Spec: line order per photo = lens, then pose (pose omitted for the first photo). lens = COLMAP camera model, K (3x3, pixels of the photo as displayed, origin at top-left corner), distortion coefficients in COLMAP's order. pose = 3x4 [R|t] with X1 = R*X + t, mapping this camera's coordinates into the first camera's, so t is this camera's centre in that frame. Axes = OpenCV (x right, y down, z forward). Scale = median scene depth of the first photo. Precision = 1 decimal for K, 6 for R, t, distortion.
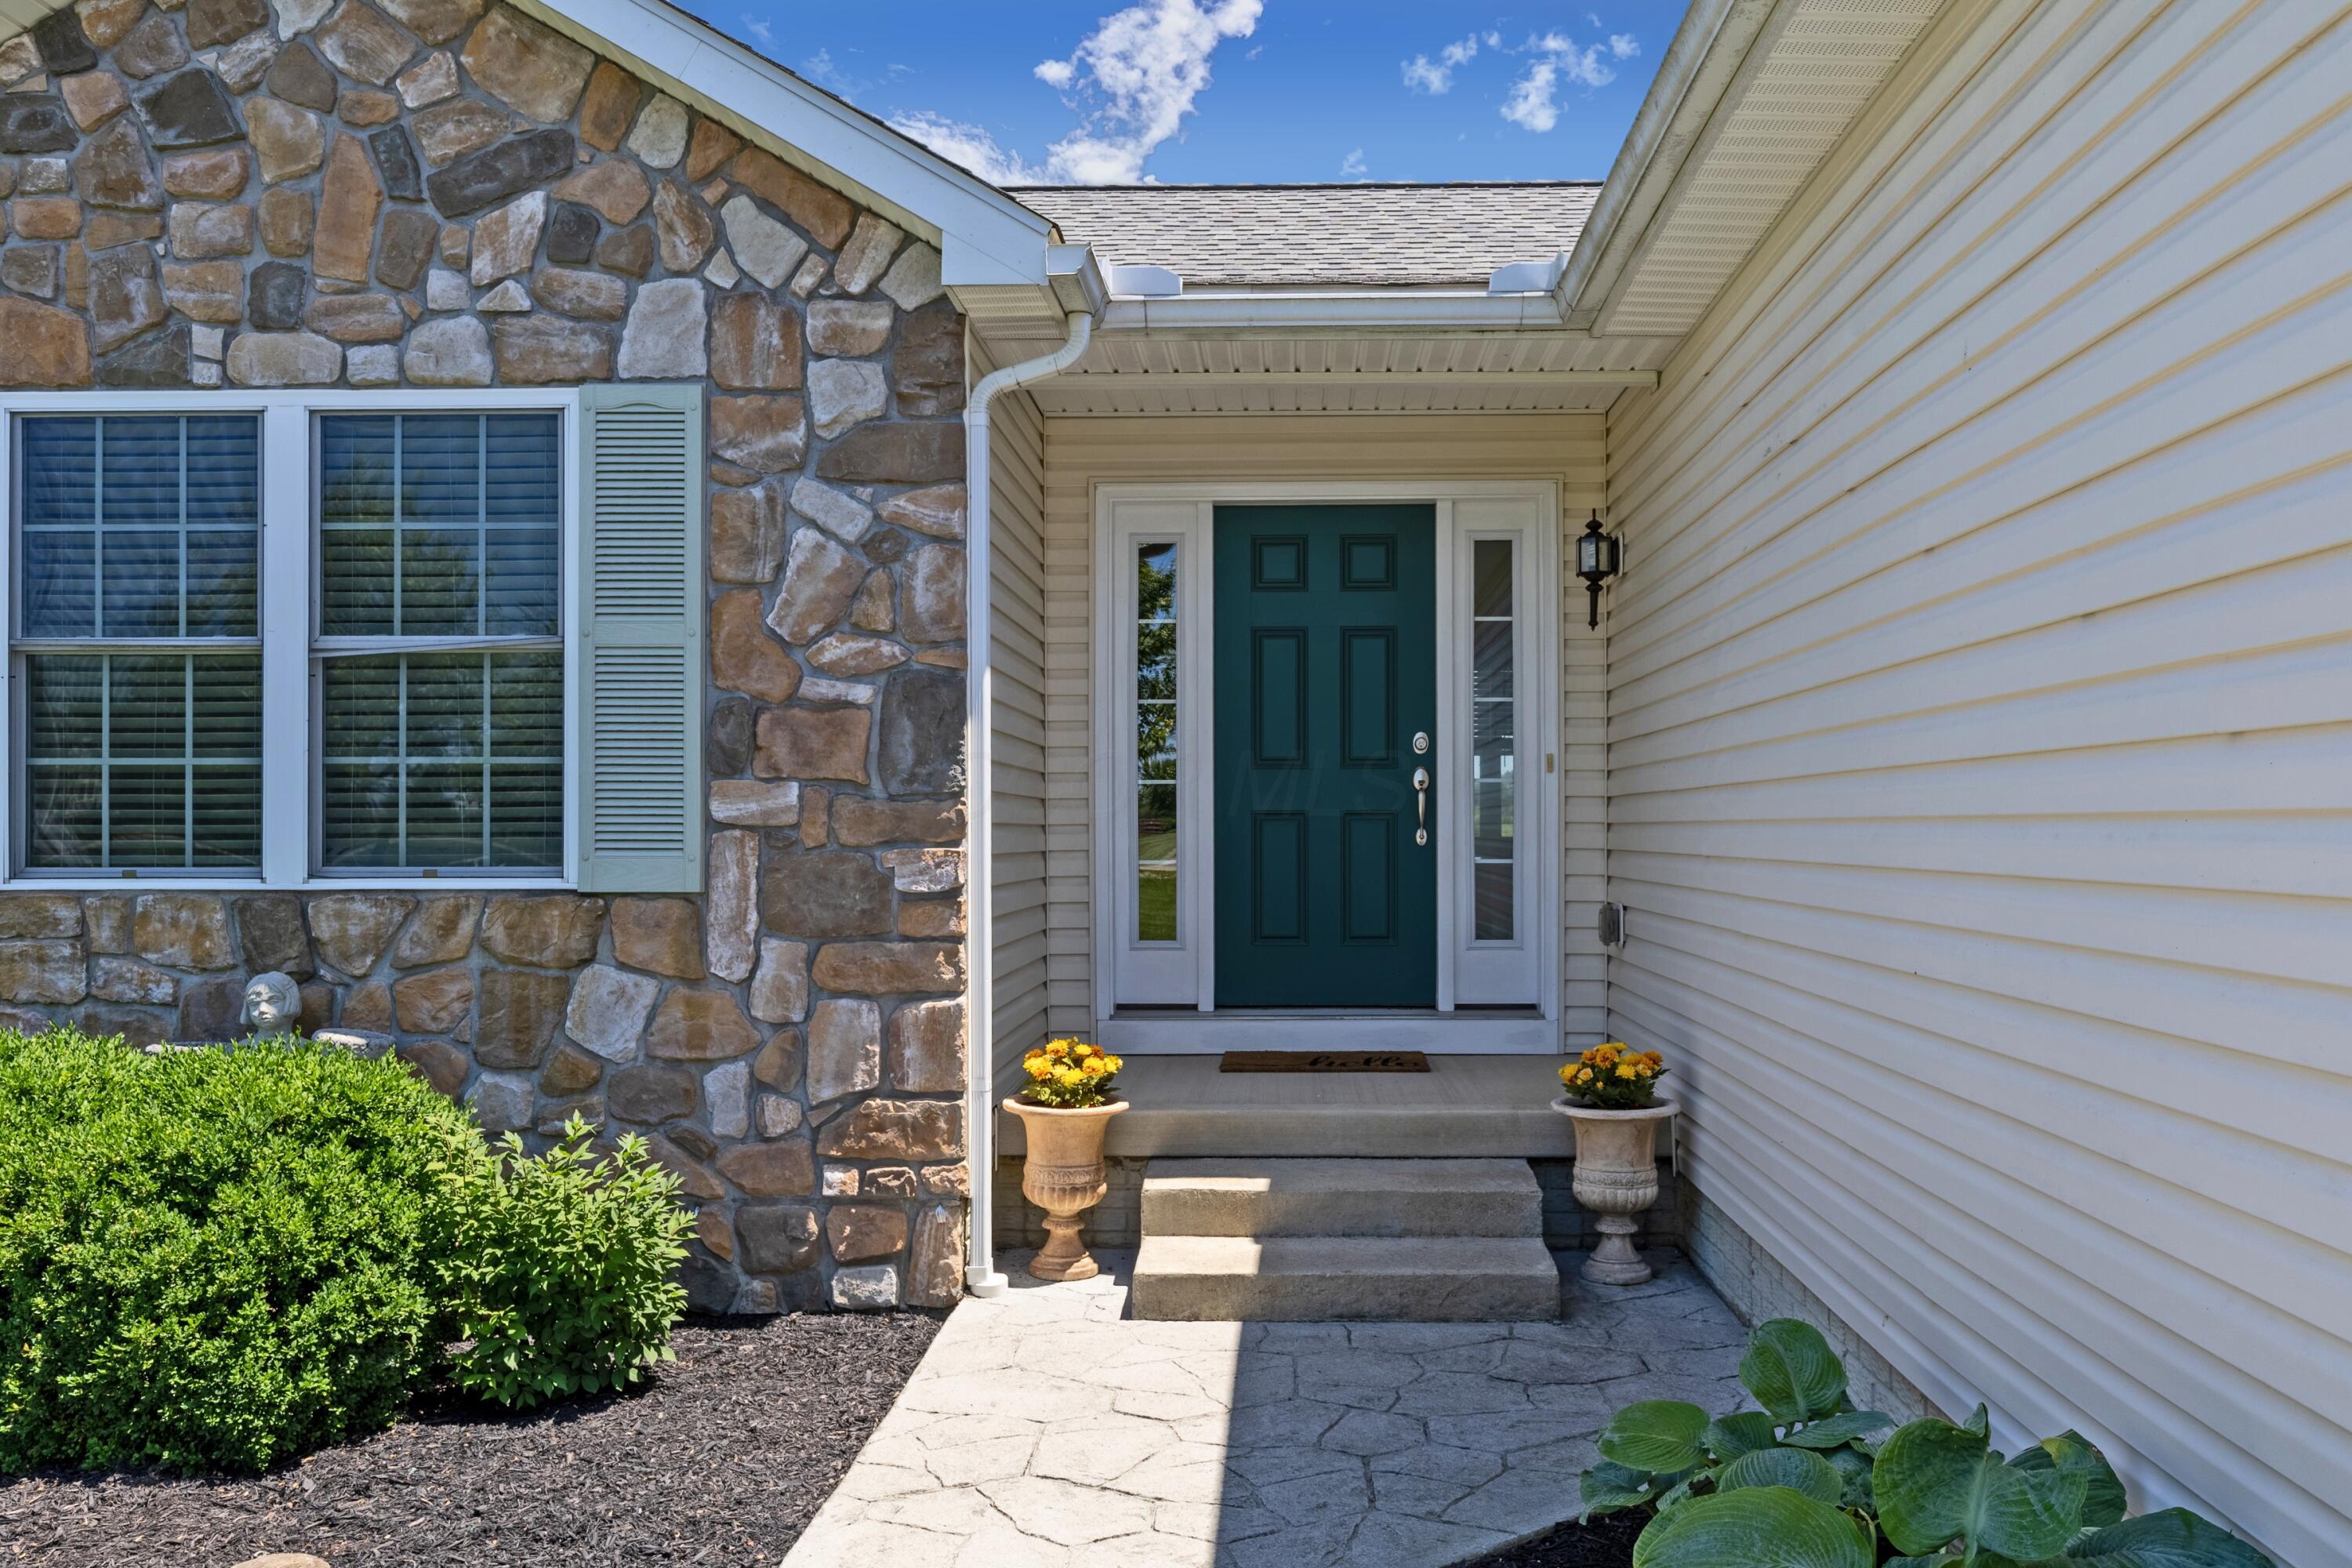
lens RADIAL K [[1927.6, 0, 1176.0], [0, 1927.6, 784.0], [0, 0, 1]] dist [-0.001705, -0.000327]
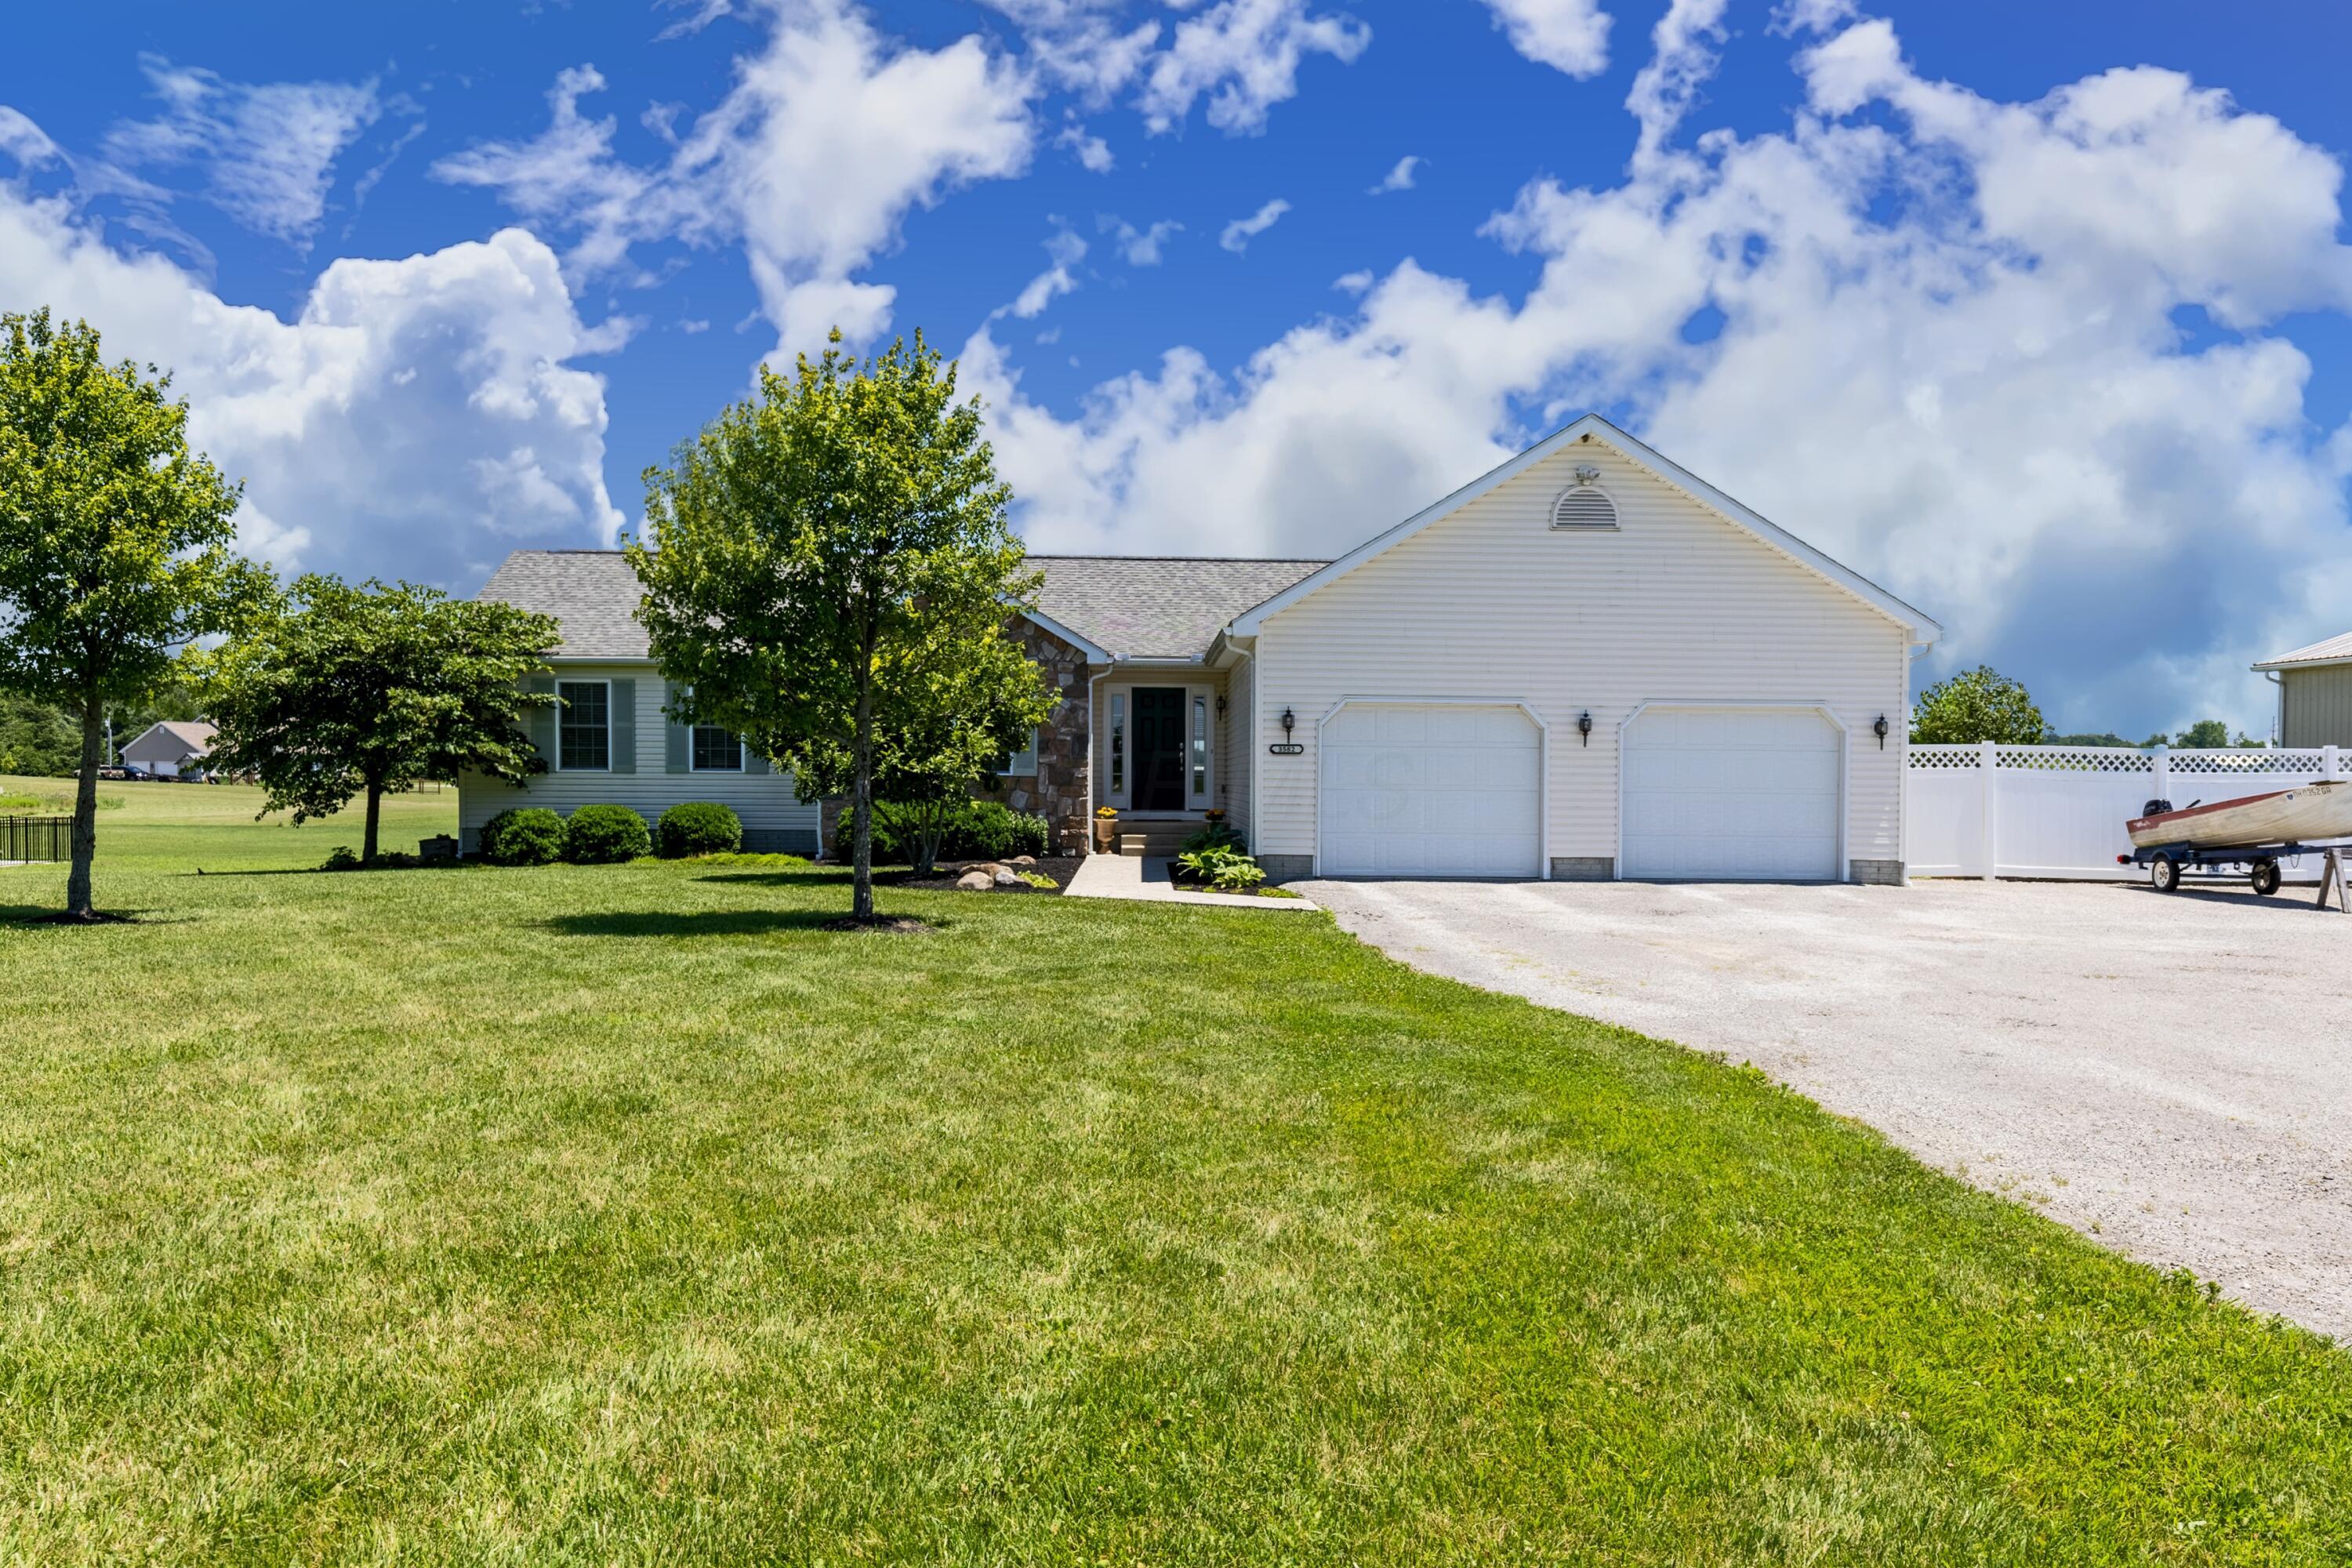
lens RADIAL K [[1859.2, 0, 1176.0], [0, 1859.2, 784.0], [0, 0, 1]] dist [0.001783, 0.000901]
pose [[0.996773, 0.002777, 0.080221, -0.274638], [-0.004451, 0.999776, 0.020695, -0.028403], [-0.080145, -0.020985, 0.996562, -3.985528]]
